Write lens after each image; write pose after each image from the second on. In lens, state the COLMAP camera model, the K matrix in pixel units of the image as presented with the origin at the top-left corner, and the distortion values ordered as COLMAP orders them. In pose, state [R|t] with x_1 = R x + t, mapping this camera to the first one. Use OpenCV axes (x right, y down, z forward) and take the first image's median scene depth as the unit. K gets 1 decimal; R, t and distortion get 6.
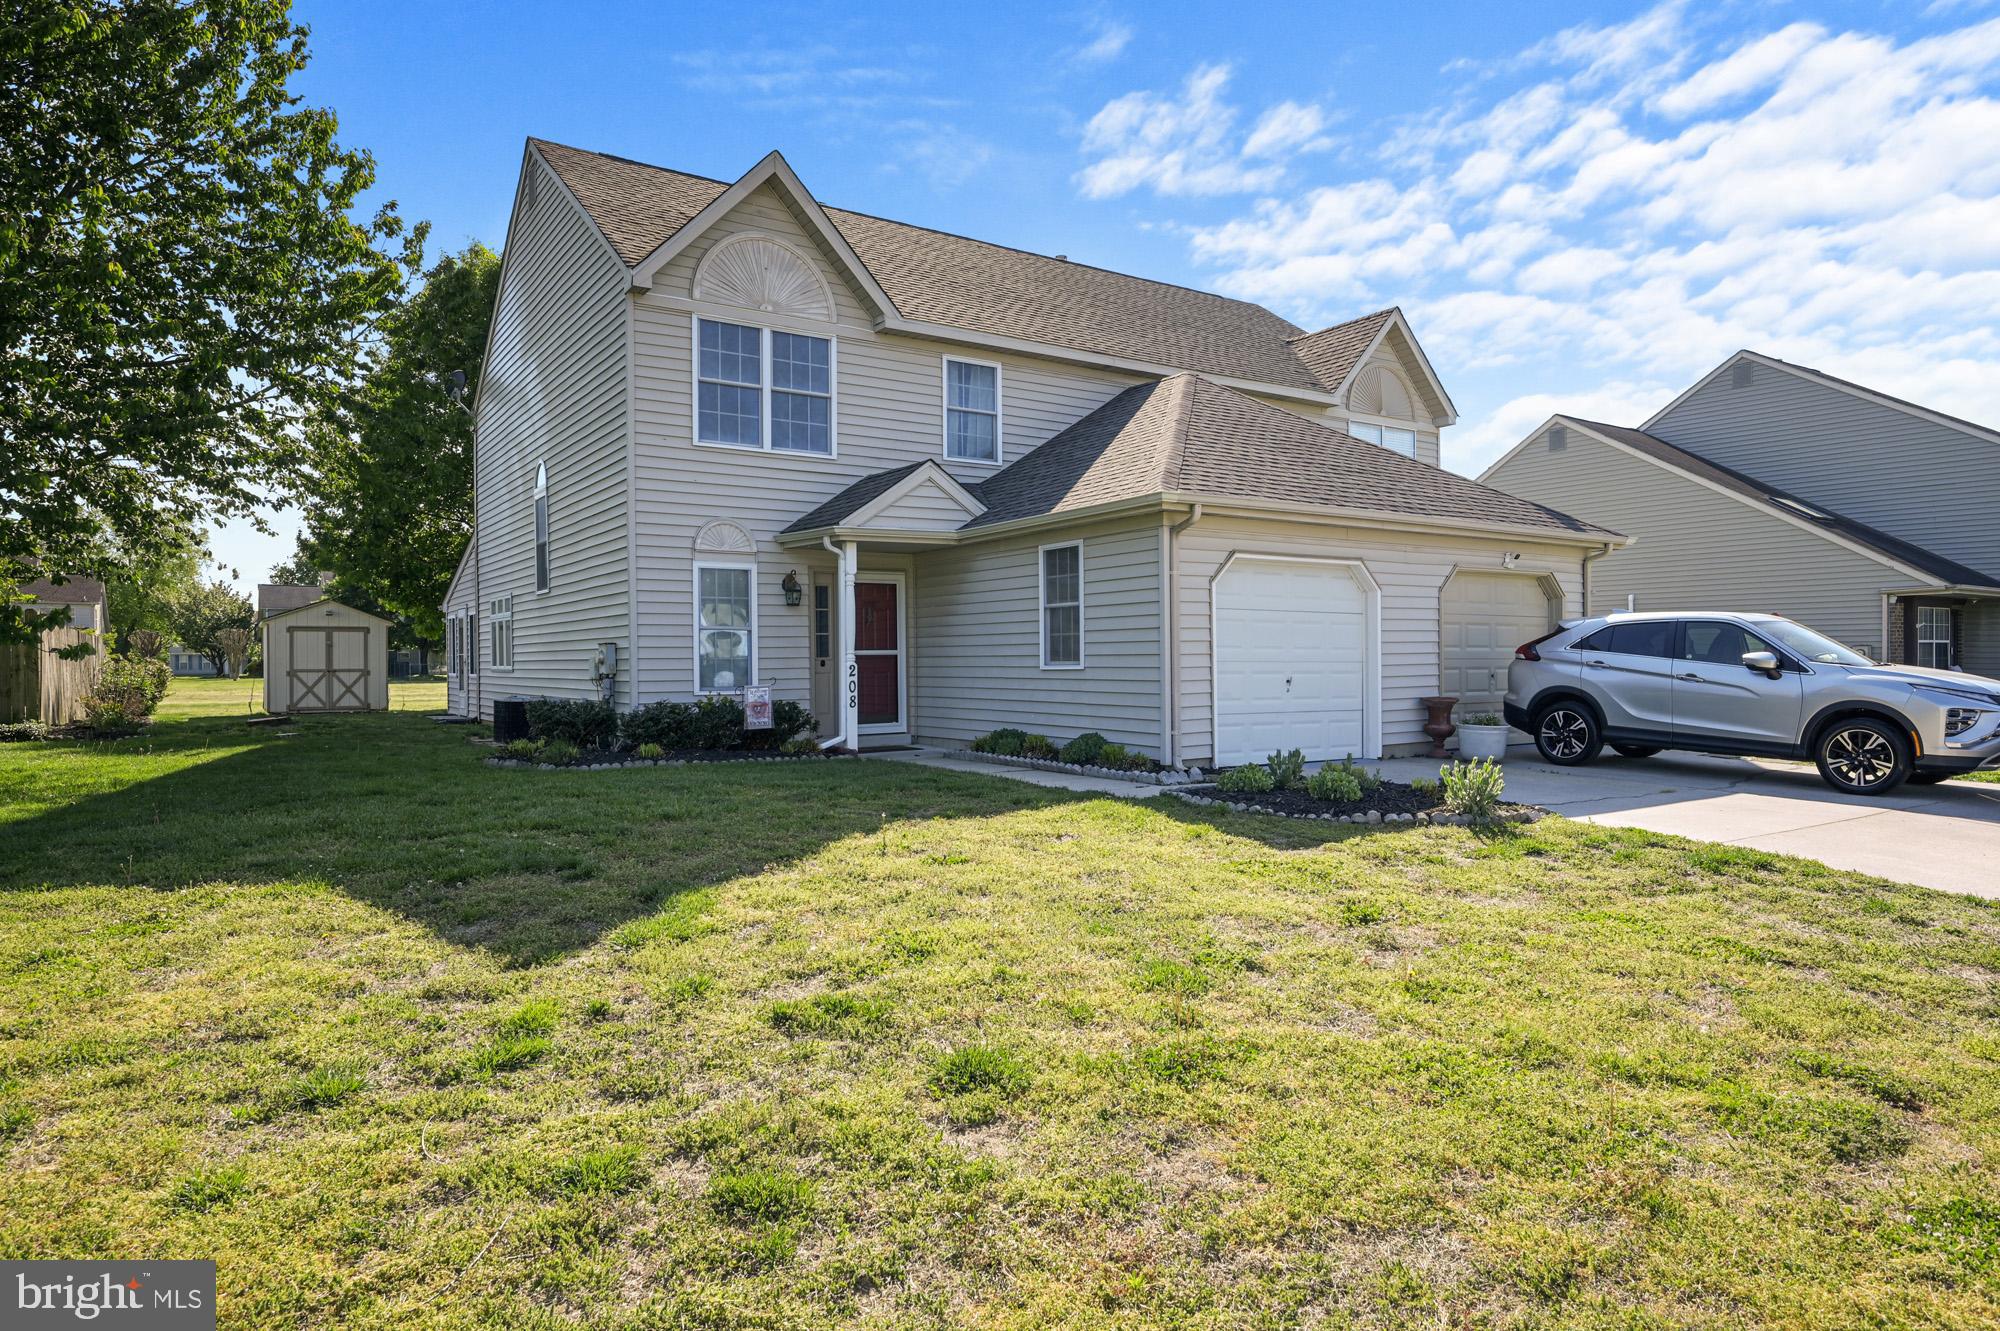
lens RADIAL K [[1177.0, 0, 1000.0], [0, 1177.0, 665.5], [0, 0, 1]] dist [-0.001475, -0.000278]
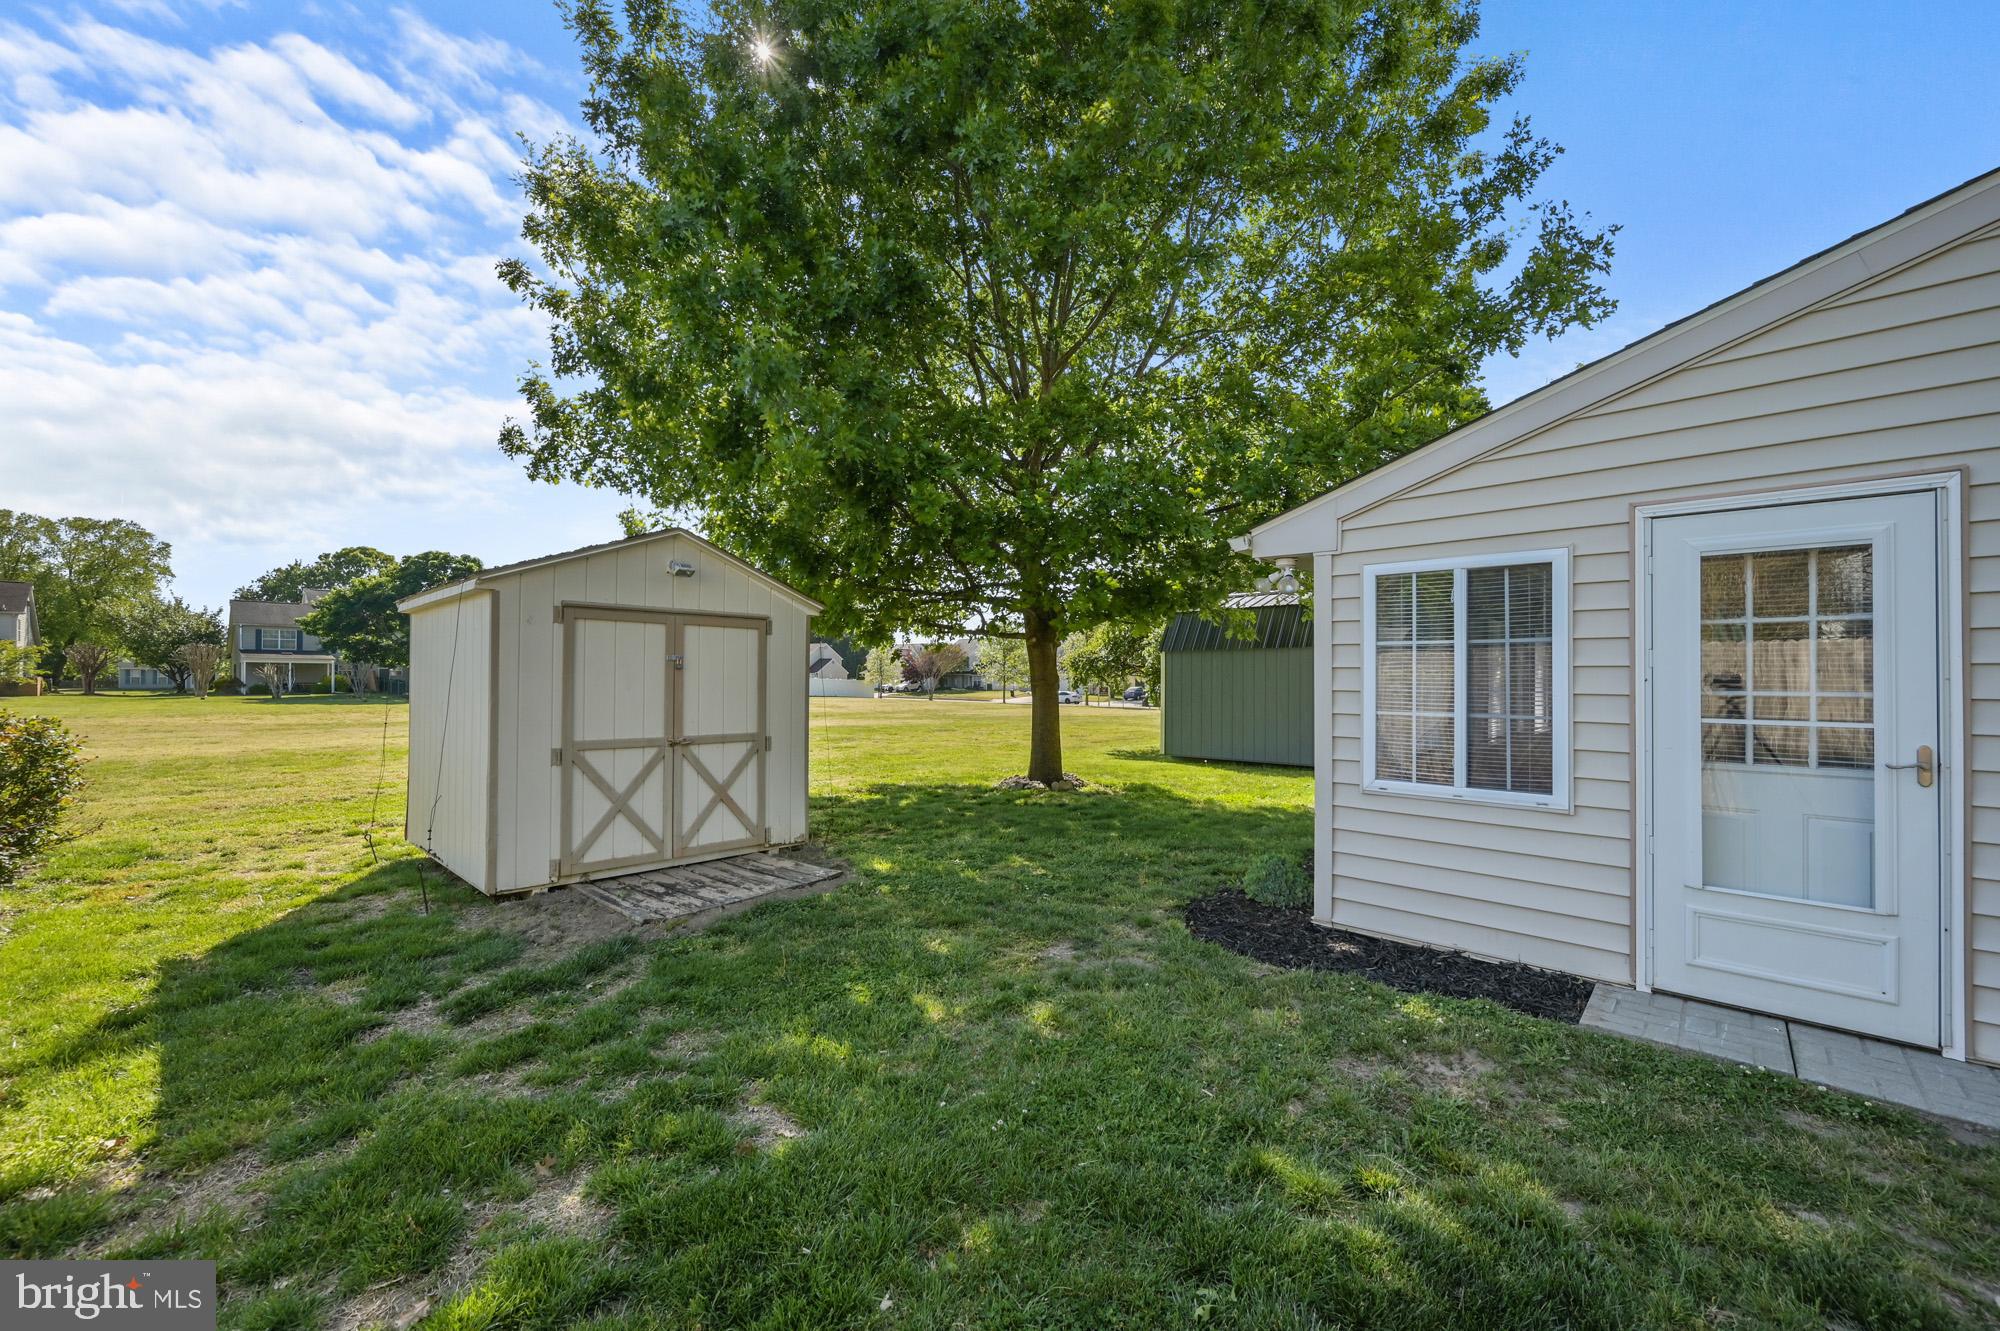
lens RADIAL K [[784.6, 0, 998.9], [0, 784.6, 671.1], [0, 0, 1]] dist [-0.000684, 0.000066]
pose [[0.974300, 0.014937, 0.224758, -0.166295], [-0.010852, 0.999753, -0.019401, -0.003868], [-0.224993, 0.016463, 0.974221, 0.239277]]
